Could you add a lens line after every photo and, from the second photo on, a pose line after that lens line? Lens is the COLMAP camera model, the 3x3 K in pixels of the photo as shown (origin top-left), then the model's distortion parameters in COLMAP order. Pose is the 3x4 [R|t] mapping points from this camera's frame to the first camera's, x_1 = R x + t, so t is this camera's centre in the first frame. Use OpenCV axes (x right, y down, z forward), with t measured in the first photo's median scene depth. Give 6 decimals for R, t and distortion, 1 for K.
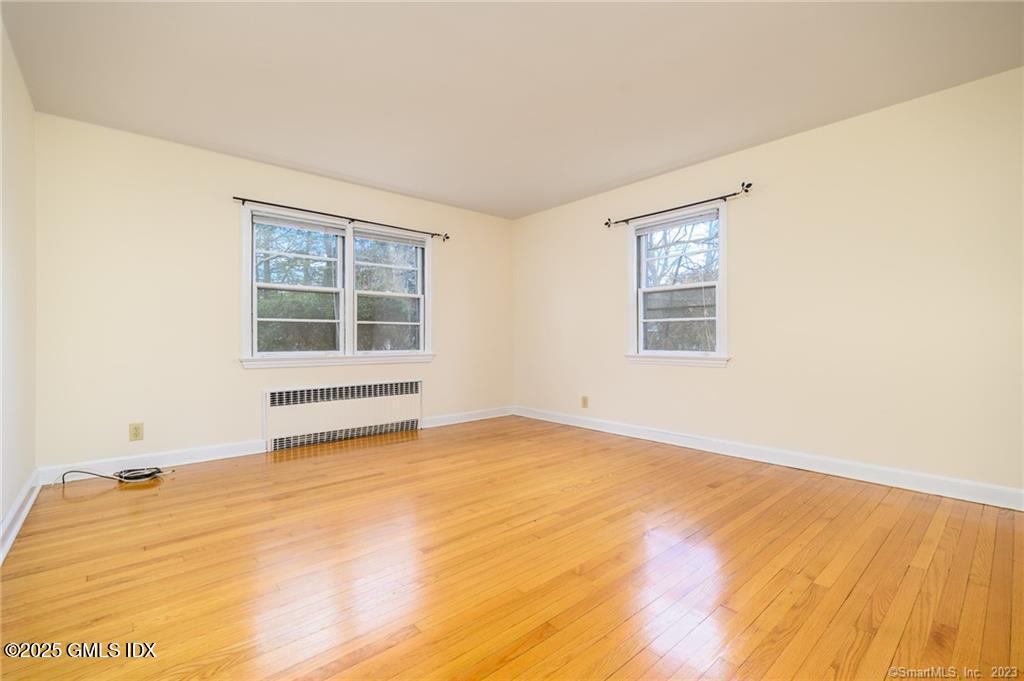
lens RADIAL K [[448.0, 0, 512.9], [0, 448.0, 343.7], [0, 0, 1]] dist [-0.001327, -0.001010]
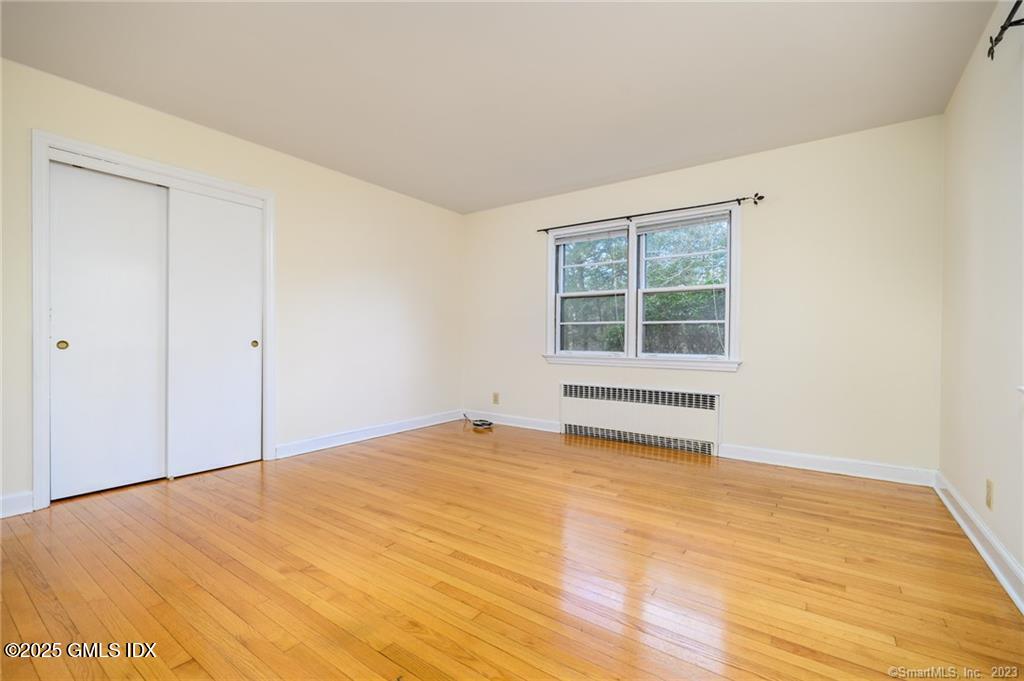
lens RADIAL K [[448.0, 0, 511.5], [0, 448.0, 348.4], [0, 0, 1]] dist [-0.001327, -0.001010]
pose [[0.220468, 0.019739, -0.975195, 0.574968], [-0.021093, 0.999658, 0.015466, -0.002713], [0.975166, 0.017160, 0.220809, 0.581336]]
